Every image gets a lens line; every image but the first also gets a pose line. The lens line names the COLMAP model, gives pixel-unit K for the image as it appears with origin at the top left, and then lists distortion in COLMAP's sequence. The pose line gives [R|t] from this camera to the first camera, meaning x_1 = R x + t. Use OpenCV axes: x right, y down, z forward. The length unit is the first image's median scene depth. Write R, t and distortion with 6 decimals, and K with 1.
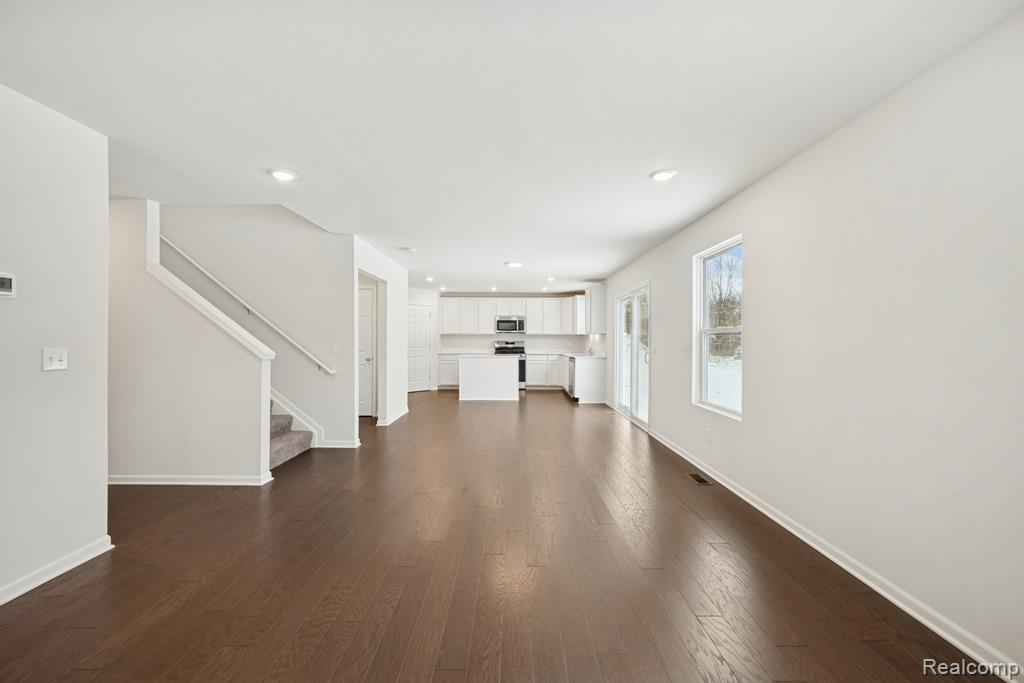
lens RADIAL K [[412.0, 0, 514.0], [0, 412.0, 337.2], [0, 0, 1]] dist [-0.000595, -0.000081]
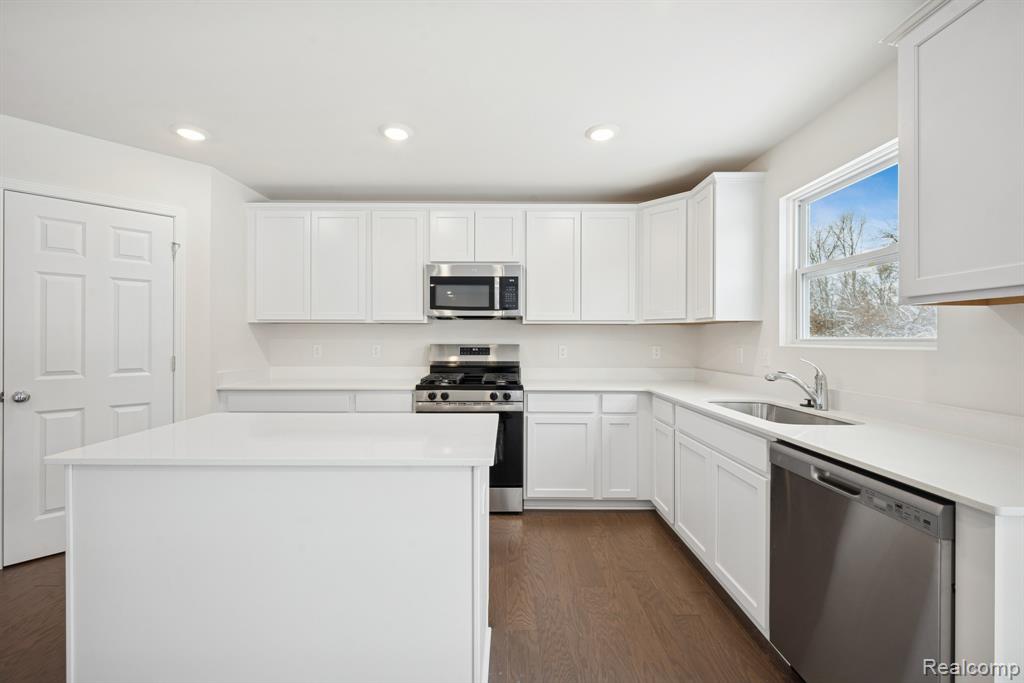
lens RADIAL K [[407.2, 0, 511.1], [0, 407.2, 341.3], [0, 0, 1]] dist [-0.001099, -0.000263]
pose [[0.999945, -0.000075, -0.010533, 0.022022], [0.000216, 0.999910, 0.013415, 0.002941], [0.010532, -0.013417, 0.999855, 0.700726]]
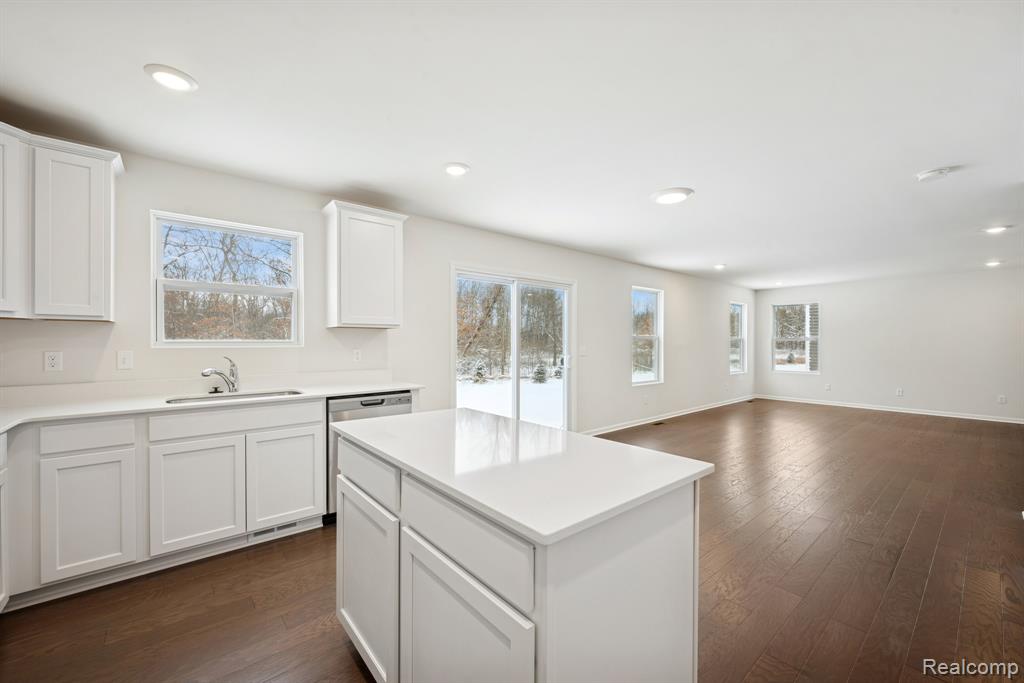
lens RADIAL K [[407.2, 0, 511.1], [0, 407.2, 341.3], [0, 0, 1]] dist [-0.001099, -0.000263]
pose [[-0.639335, -0.002396, 0.768924, -0.160304], [-0.009542, 0.999943, -0.004818, 0.003987], [-0.768869, -0.010418, -0.639322, 0.926680]]
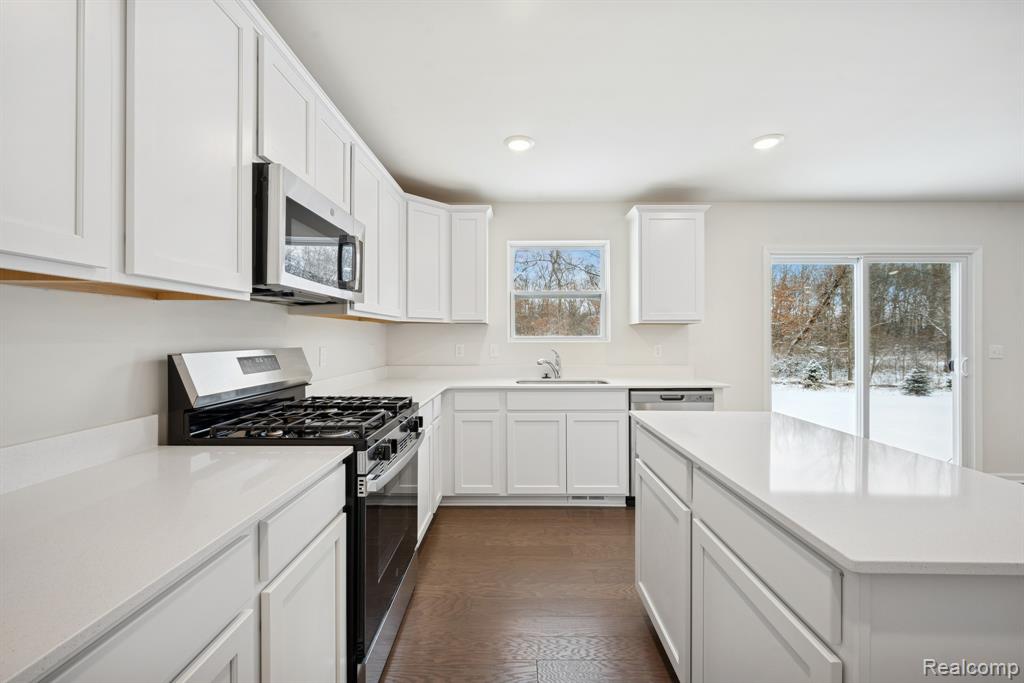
lens RADIAL K [[412.0, 0, 514.0], [0, 412.0, 337.2], [0, 0, 1]] dist [-0.000595, -0.000081]
pose [[0.013517, -0.002148, 0.999906, -0.172310], [-0.008696, 0.999960, 0.002266, 0.003929], [-0.999871, -0.008726, 0.013498, 0.927074]]
